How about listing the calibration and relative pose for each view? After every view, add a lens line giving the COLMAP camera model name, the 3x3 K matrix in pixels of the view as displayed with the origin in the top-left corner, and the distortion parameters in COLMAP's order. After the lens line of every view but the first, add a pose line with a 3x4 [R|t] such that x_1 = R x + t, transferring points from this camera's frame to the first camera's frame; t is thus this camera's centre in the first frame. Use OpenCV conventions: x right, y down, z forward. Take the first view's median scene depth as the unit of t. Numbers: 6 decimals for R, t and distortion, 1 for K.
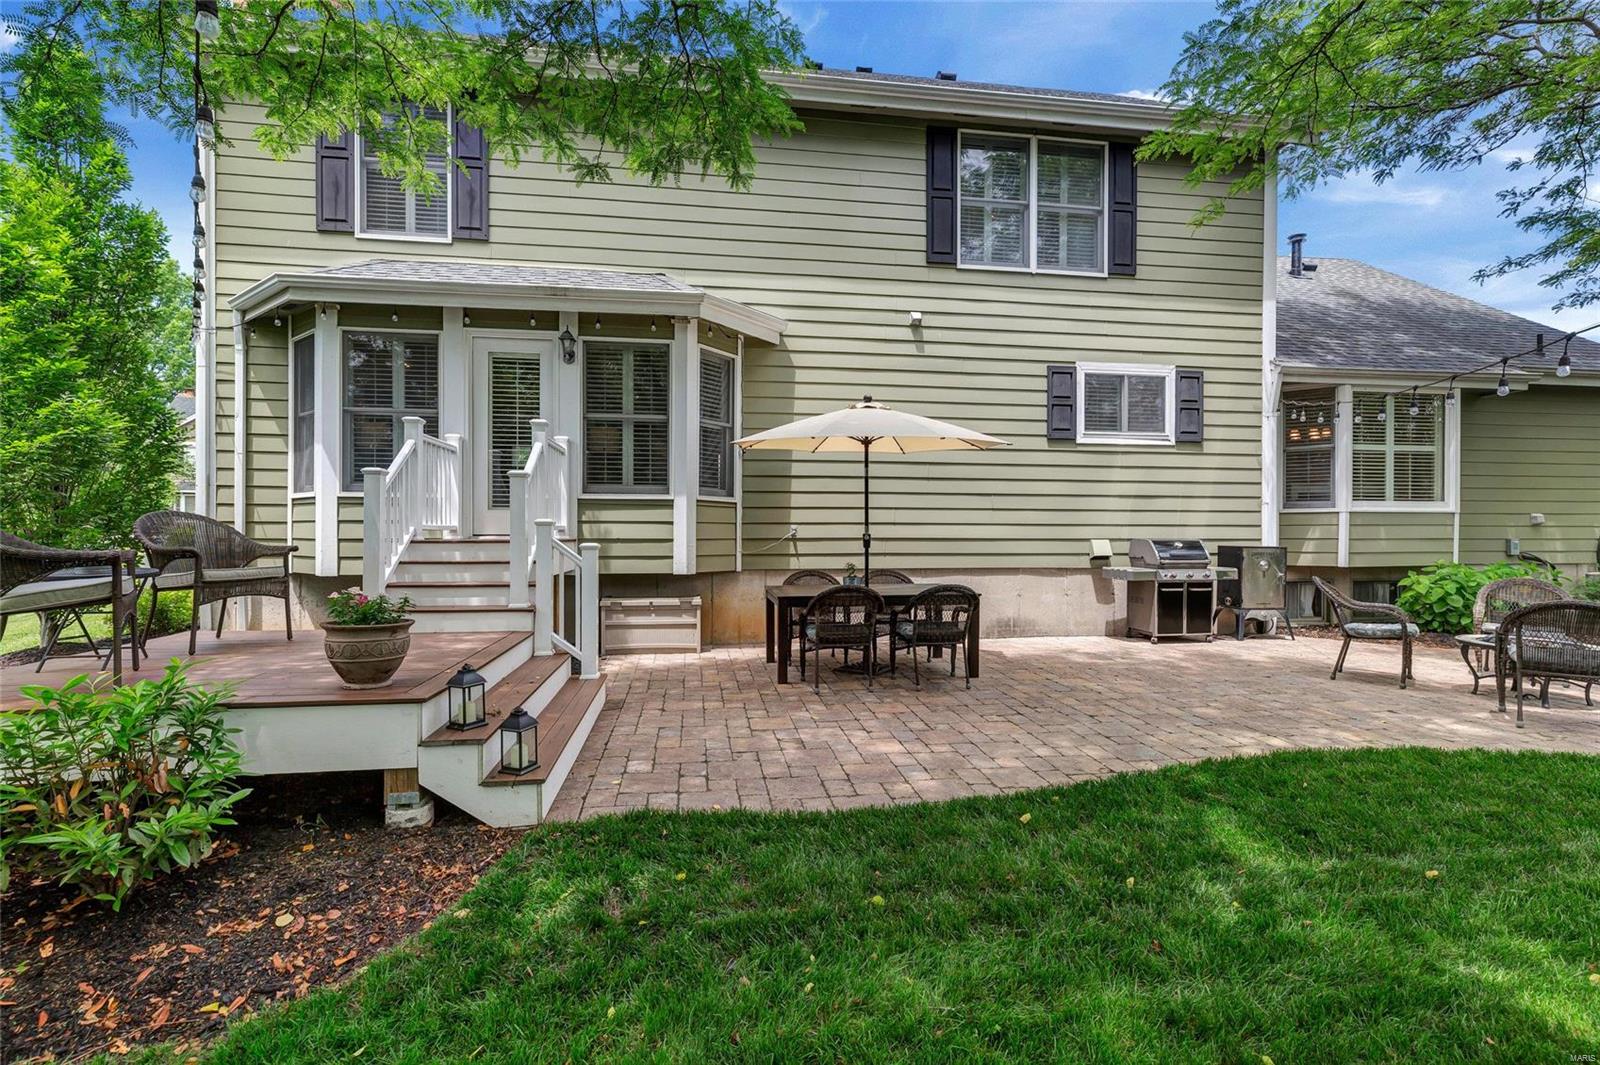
lens RADIAL K [[728.3, 0, 798.3], [0, 728.3, 535.8], [0, 0, 1]] dist [0.001913, 0.000722]
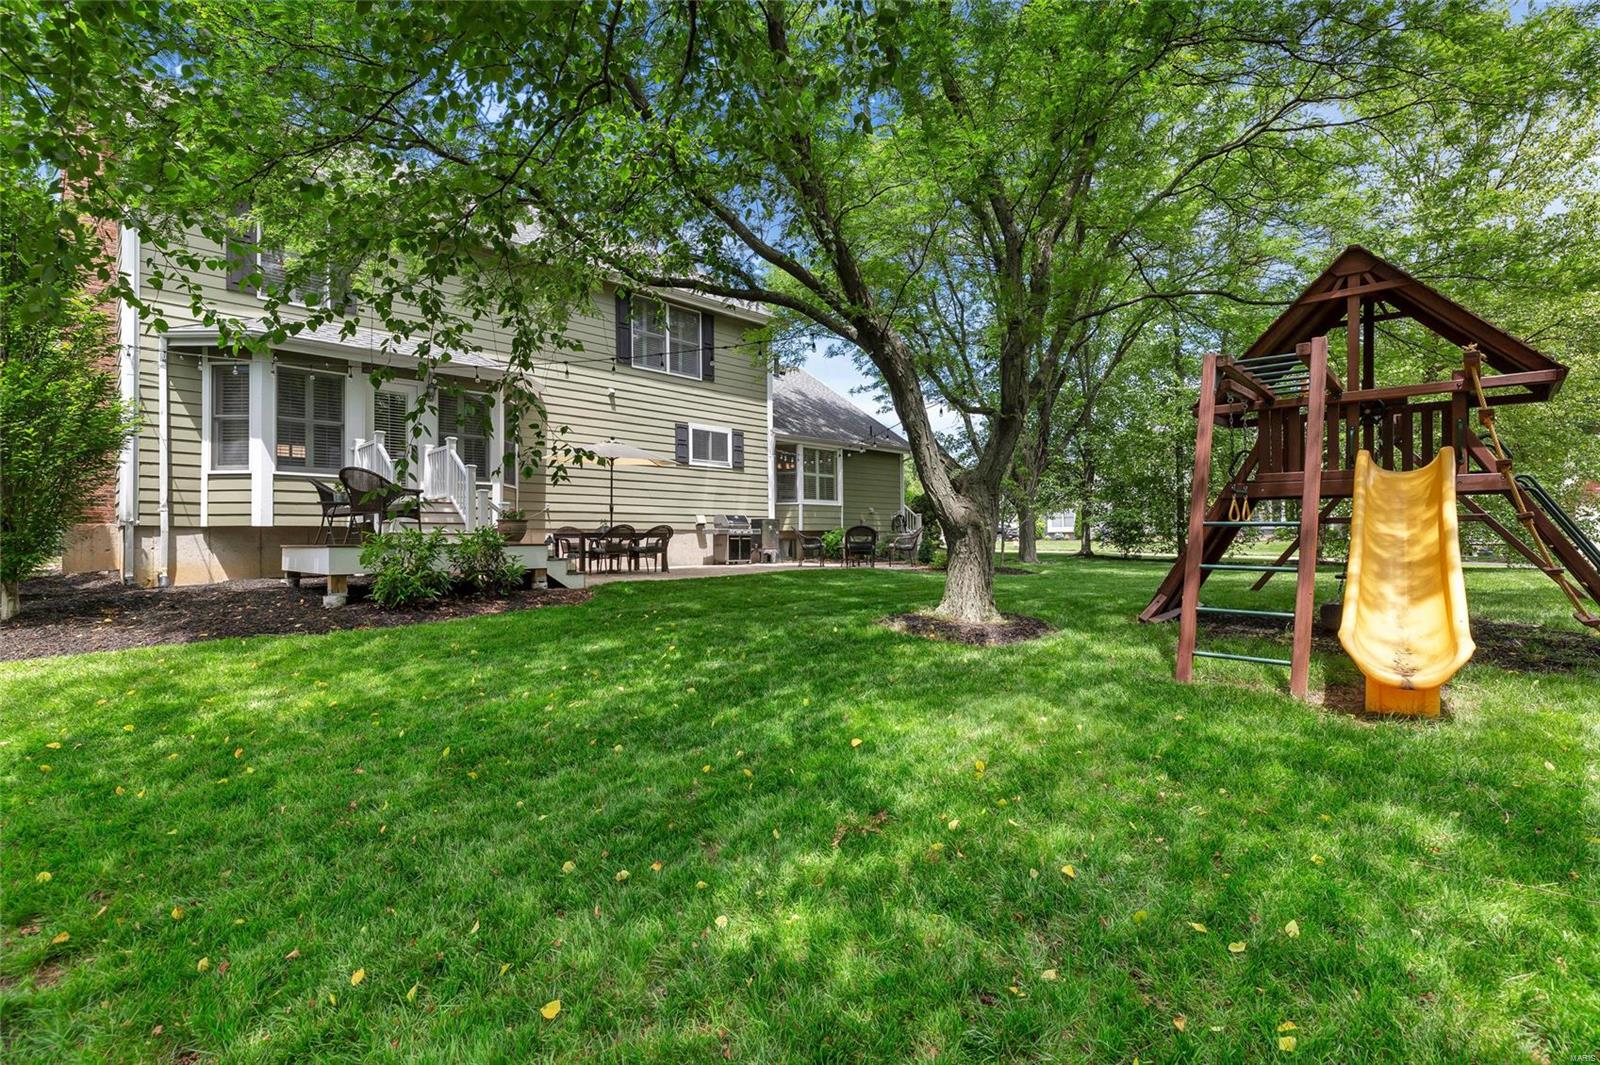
lens RADIAL K [[728.3, 0, 809.5], [0, 728.3, 530.0], [0, 0, 1]] dist [0.001913, 0.000722]
pose [[0.792406, -0.000771, 0.609993, -0.543665], [0.017374, 0.999622, -0.021306, 0.092492], [-0.609746, 0.027481, 0.792120, -0.718407]]
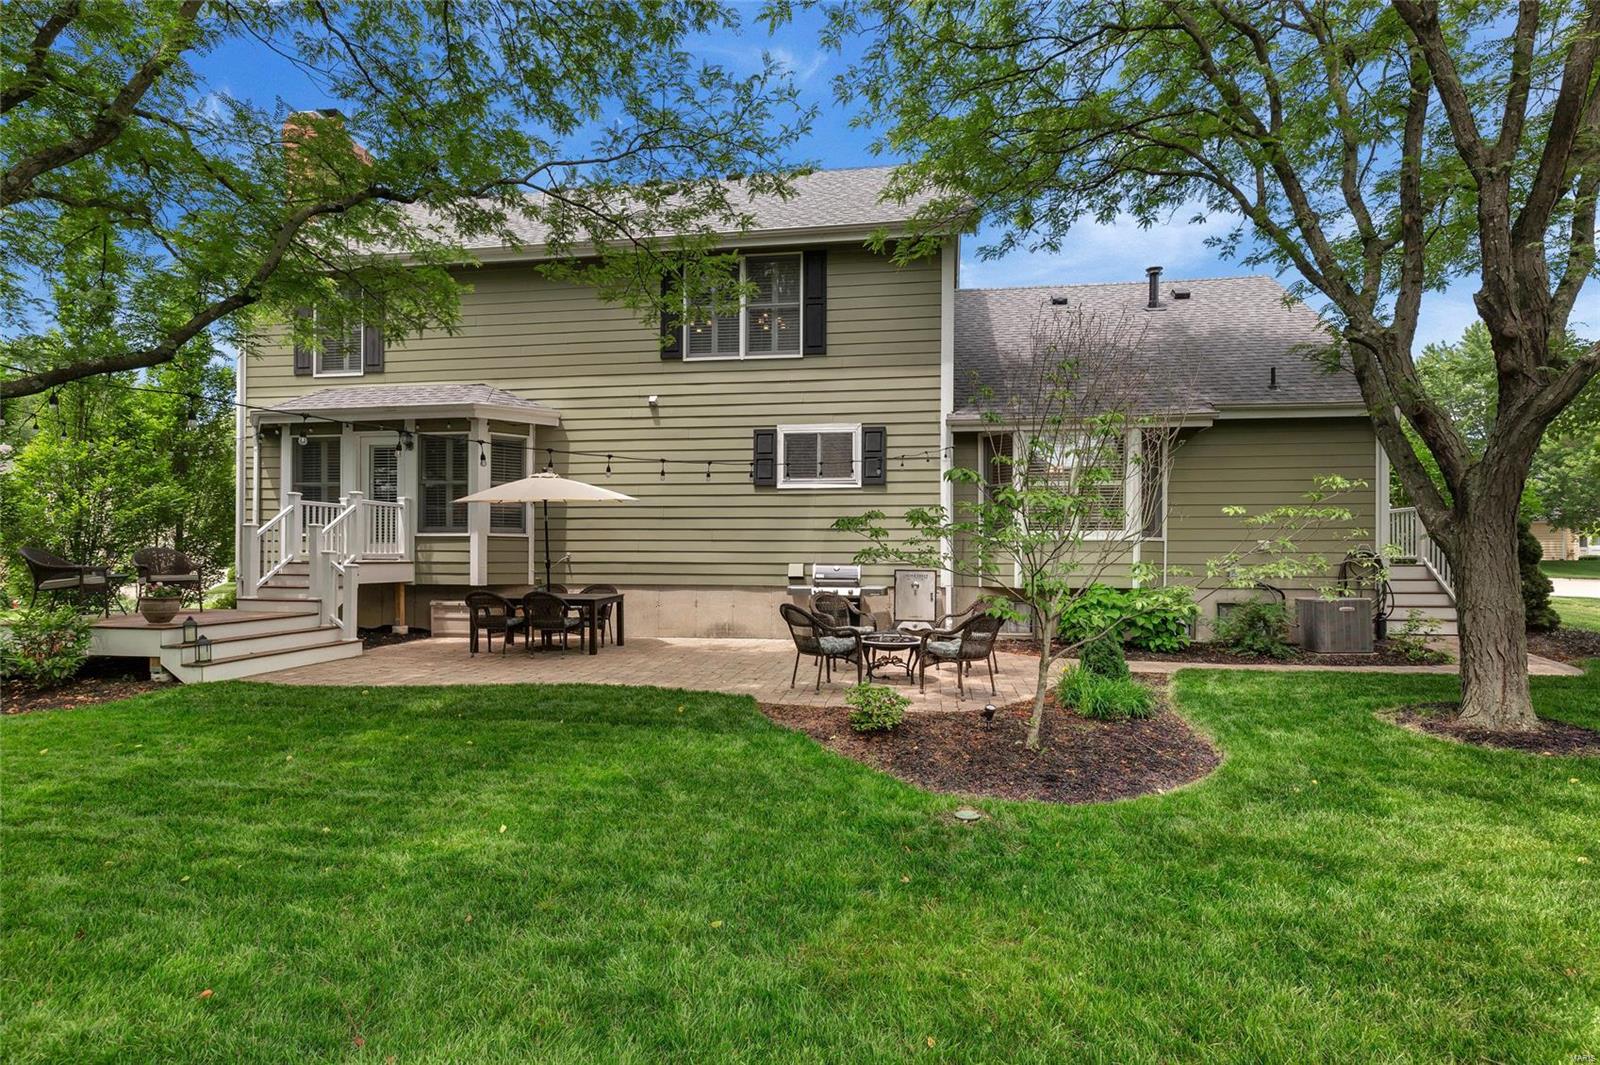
lens RADIAL K [[797.9, 0, 809.6], [0, 797.9, 553.4], [0, 0, 1]] dist [-0.000498, -0.000629]
pose [[0.954938, -0.000697, -0.296803, 0.858225], [-0.002246, 0.999952, -0.009573, 0.000366], [0.296796, 0.009808, 0.954891, -0.325354]]
